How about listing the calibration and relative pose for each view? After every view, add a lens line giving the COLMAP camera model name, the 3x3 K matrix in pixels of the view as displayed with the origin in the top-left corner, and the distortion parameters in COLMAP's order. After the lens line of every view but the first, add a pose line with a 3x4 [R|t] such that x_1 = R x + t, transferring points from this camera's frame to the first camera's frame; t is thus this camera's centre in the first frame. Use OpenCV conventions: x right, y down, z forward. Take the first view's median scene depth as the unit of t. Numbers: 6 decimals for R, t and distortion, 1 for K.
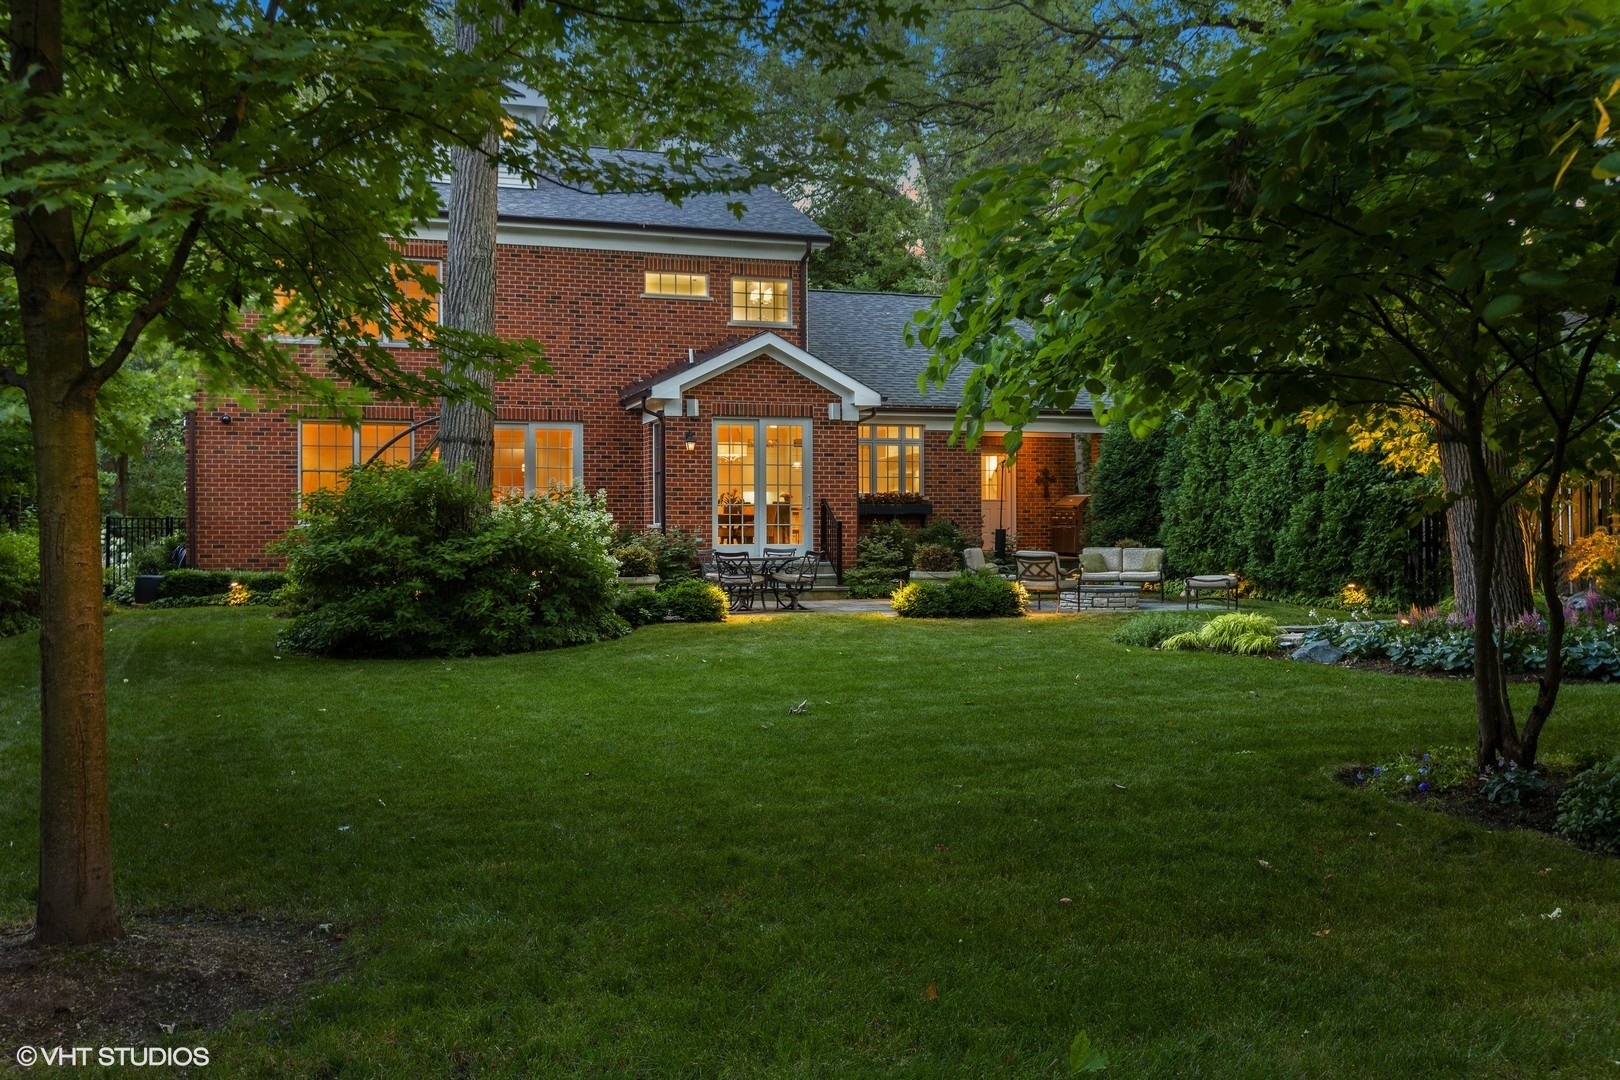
lens RADIAL K [[1456.1, 0, 810.5], [0, 1456.1, 541.3], [0, 0, 1]] dist [0.001751, 0.000223]
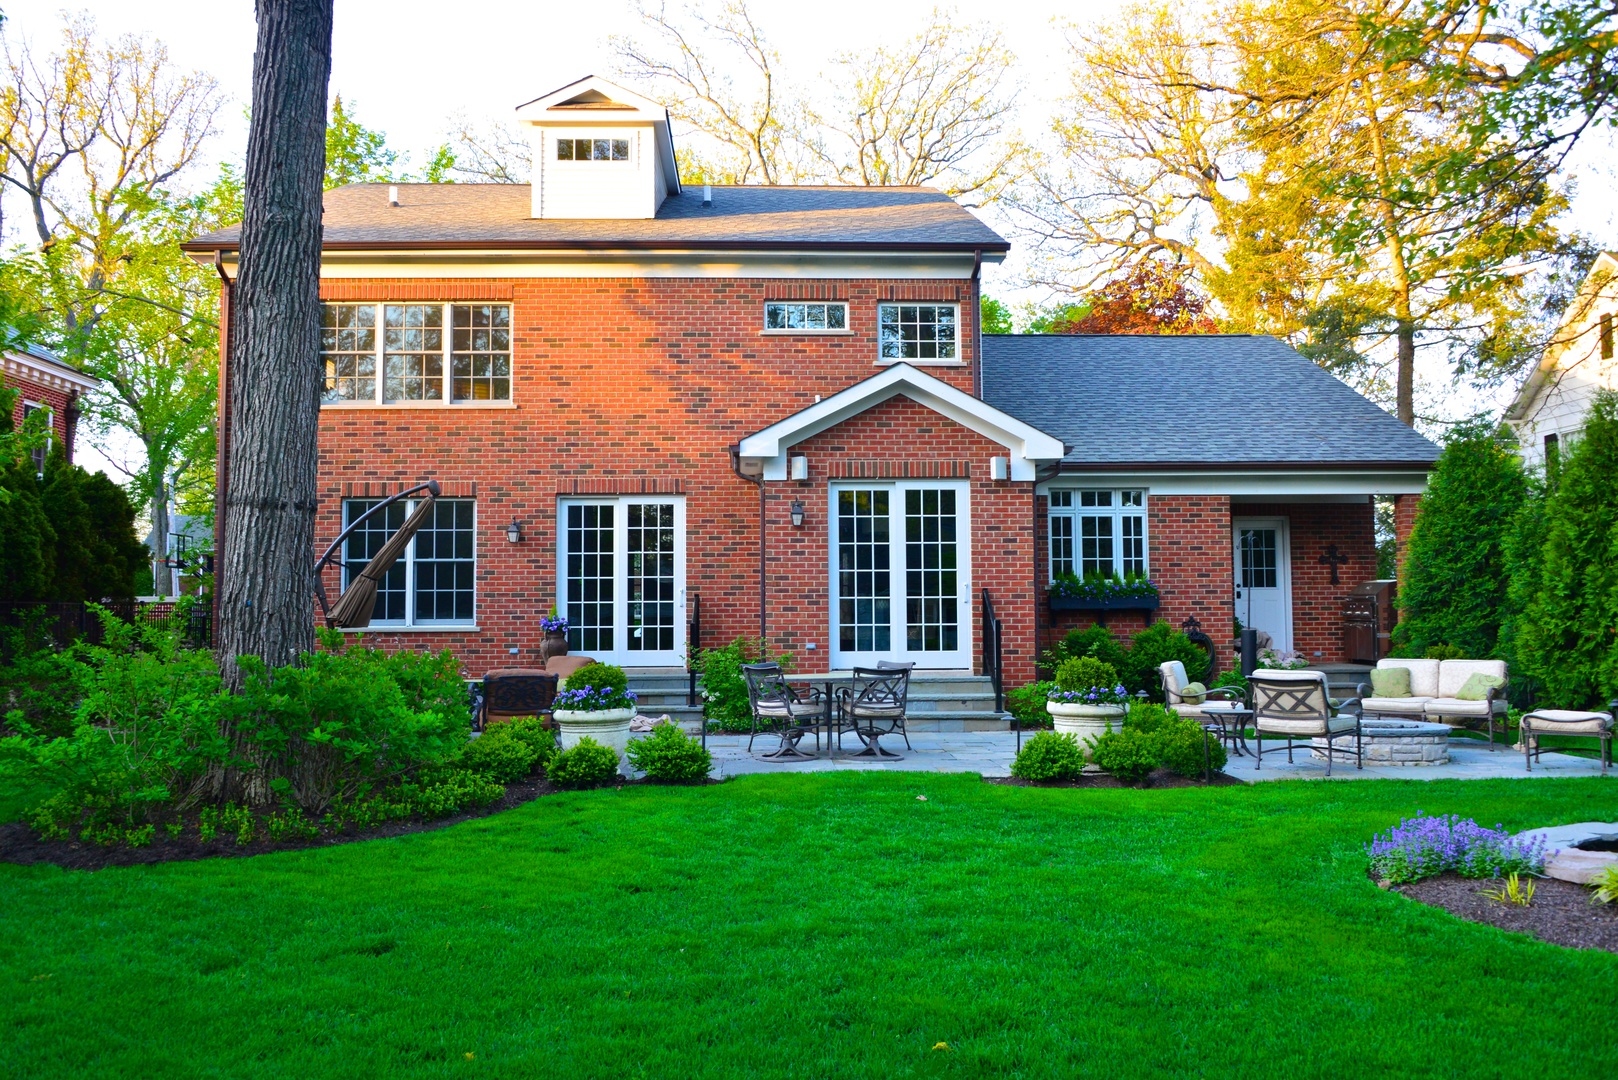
lens RADIAL K [[1287.0, 0, 807.8], [0, 1287.0, 537.3], [0, 0, 1]] dist [-0.001104, -0.000348]
pose [[0.953263, -0.021661, -0.301364, 0.119560], [-0.001709, 0.997024, -0.077070, -0.004945], [0.302137, 0.073983, 0.950389, 0.363785]]
